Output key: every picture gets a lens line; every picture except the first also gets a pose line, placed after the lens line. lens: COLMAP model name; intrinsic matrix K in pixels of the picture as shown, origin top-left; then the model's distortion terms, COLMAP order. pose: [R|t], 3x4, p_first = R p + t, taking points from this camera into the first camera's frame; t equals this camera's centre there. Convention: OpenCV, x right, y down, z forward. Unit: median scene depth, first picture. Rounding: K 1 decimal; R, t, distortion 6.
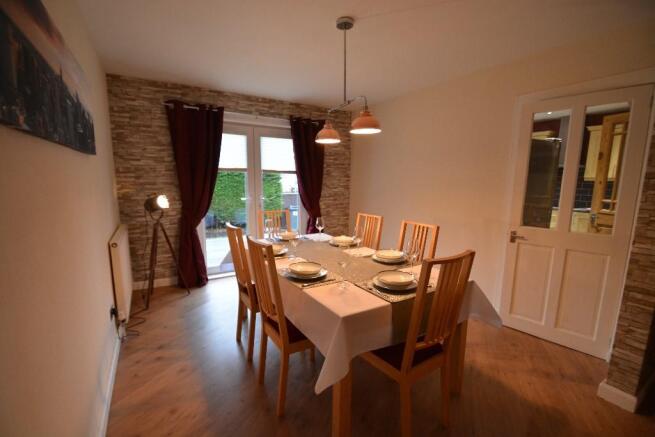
lens RADIAL K [[290.3, 0, 325.0], [0, 290.3, 226.8], [0, 0, 1]] dist [0.001816, -0.000012]
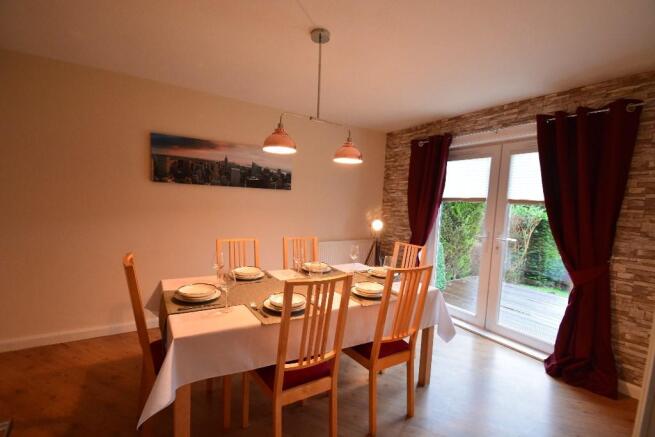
lens RADIAL K [[290.3, 0, 325.0], [0, 290.3, 226.8], [0, 0, 1]] dist [0.001816, -0.000012]
pose [[0.031060, 0.080340, -0.996283, 0.531740], [-0.202423, 0.976615, 0.072443, -0.096230], [0.978805, 0.199421, 0.046597, 0.568453]]
